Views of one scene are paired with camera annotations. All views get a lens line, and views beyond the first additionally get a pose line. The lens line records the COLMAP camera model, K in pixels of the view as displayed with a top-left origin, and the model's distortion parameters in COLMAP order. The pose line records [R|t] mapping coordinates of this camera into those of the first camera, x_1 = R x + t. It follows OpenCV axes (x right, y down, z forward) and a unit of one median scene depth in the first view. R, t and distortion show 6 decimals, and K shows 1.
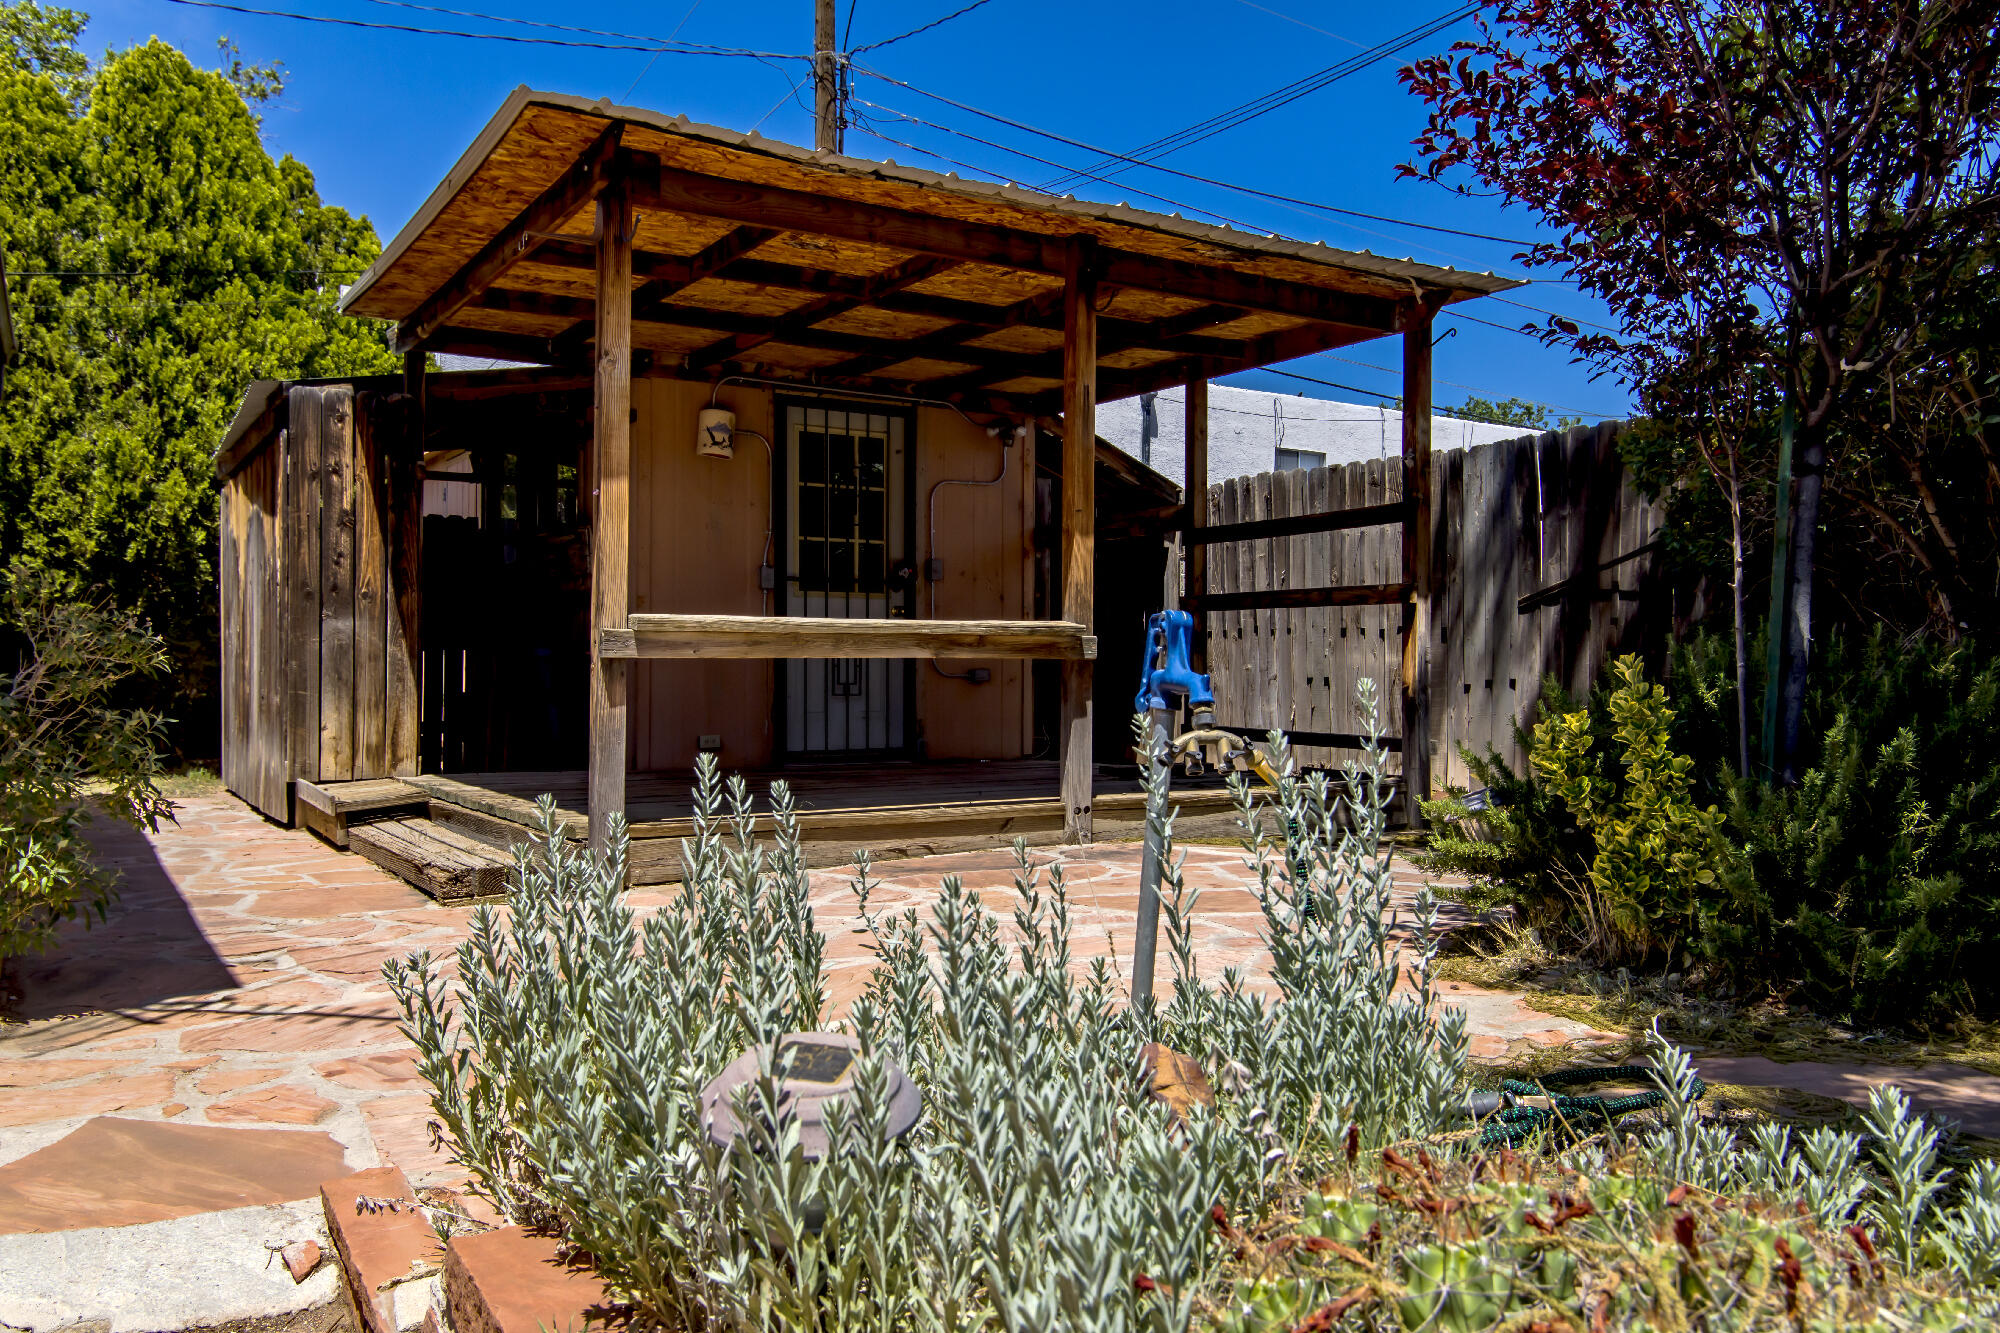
lens RADIAL K [[1521.0, 0, 998.8], [0, 1521.0, 651.7], [0, 0, 1]] dist [0.002353, 0.000474]
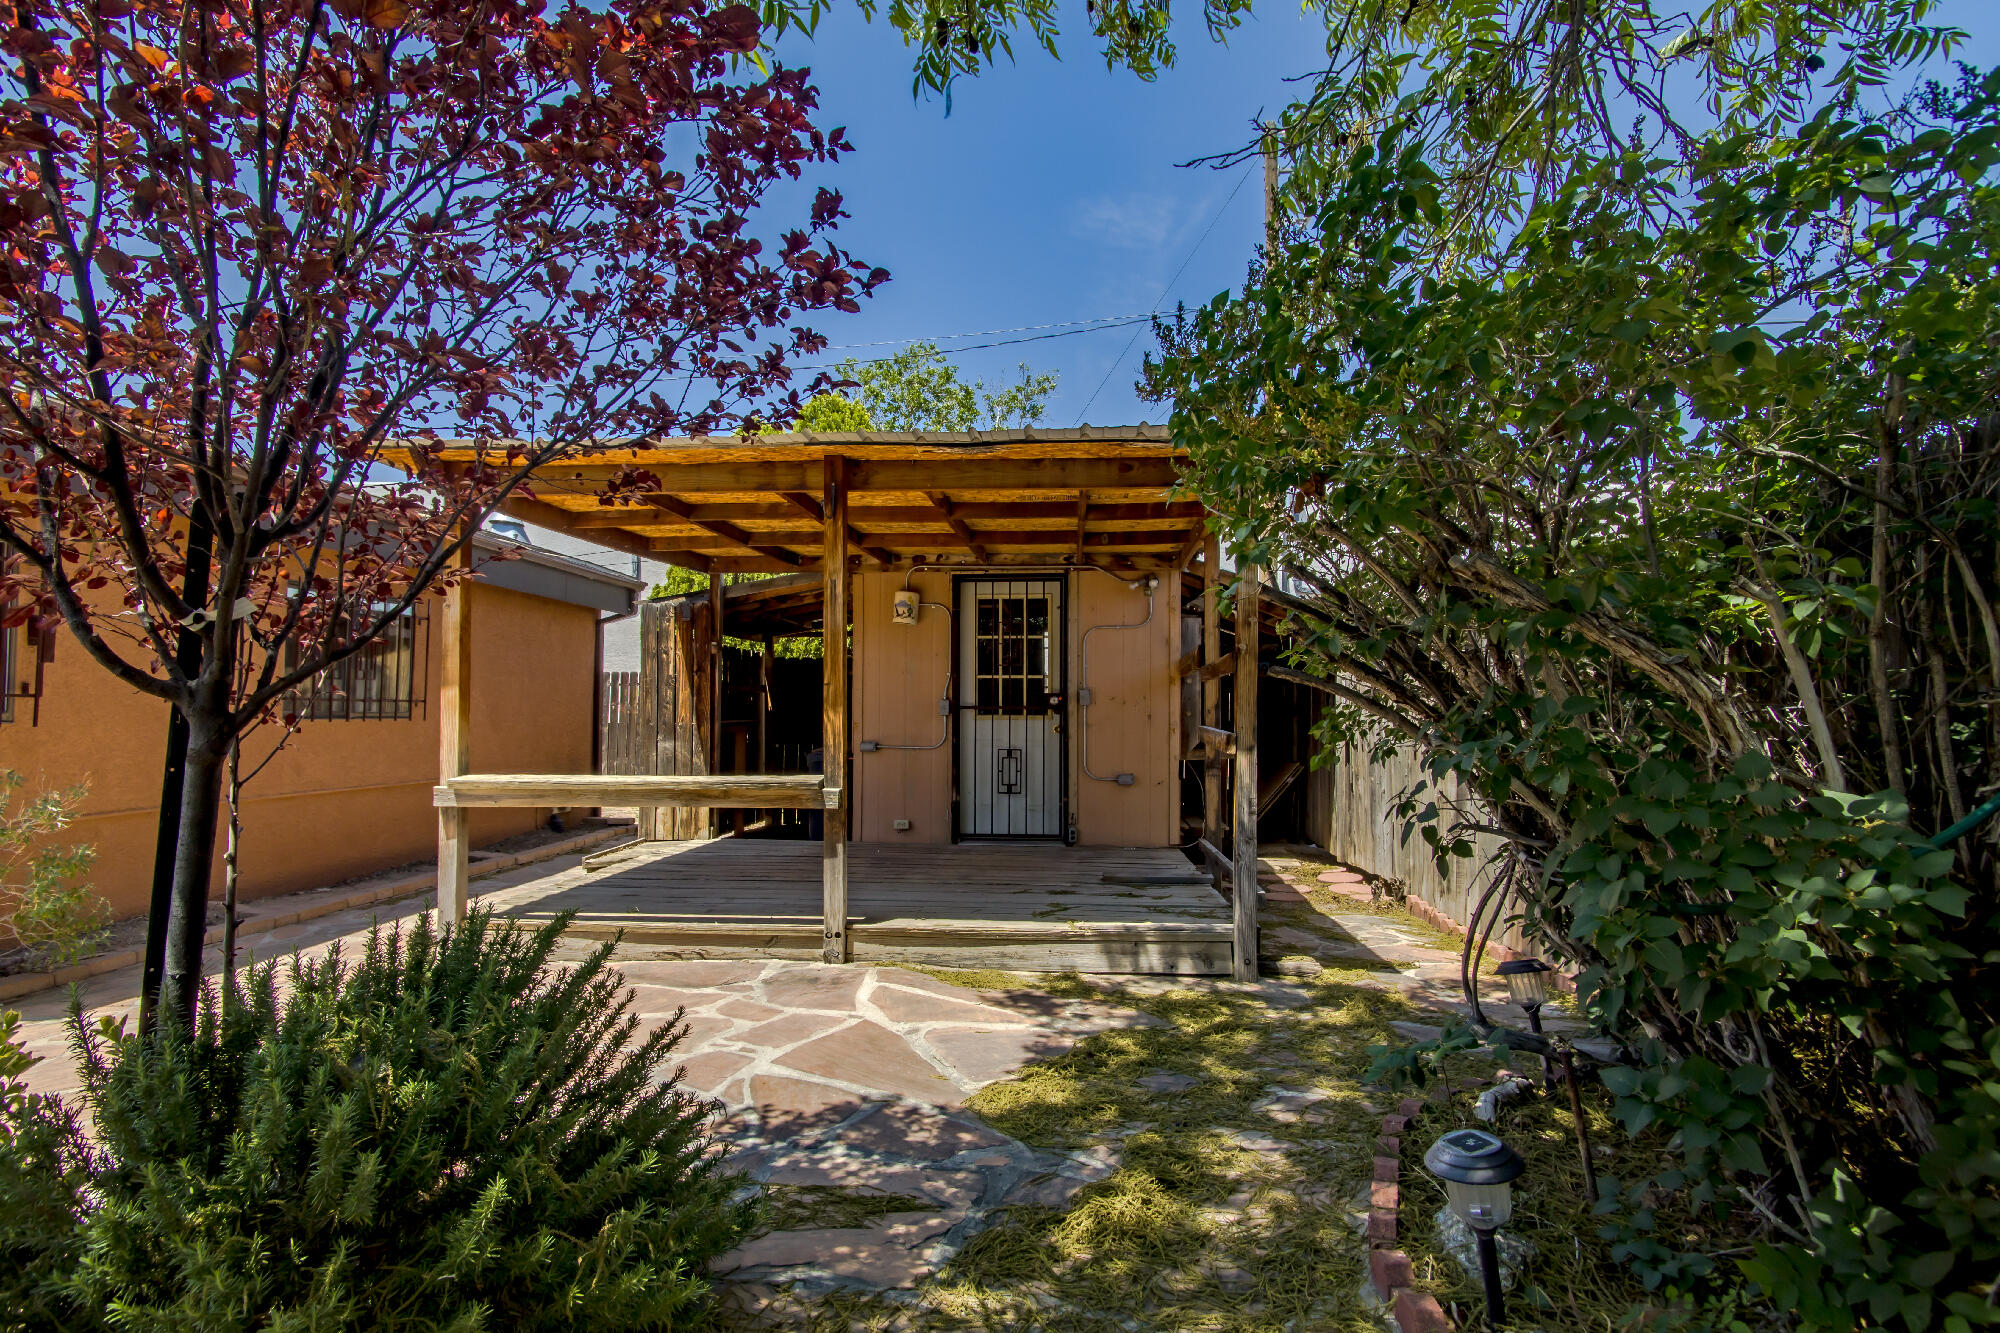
lens RADIAL K [[974.7, 0, 1001.3], [0, 974.7, 673.4], [0, 0, 1]] dist [0.005703, 0.000468]
pose [[0.797652, -0.023812, -0.602647, 0.493696], [0.007141, 0.999523, -0.030041, -0.060743], [0.603075, 0.019659, 0.797442, 0.369133]]
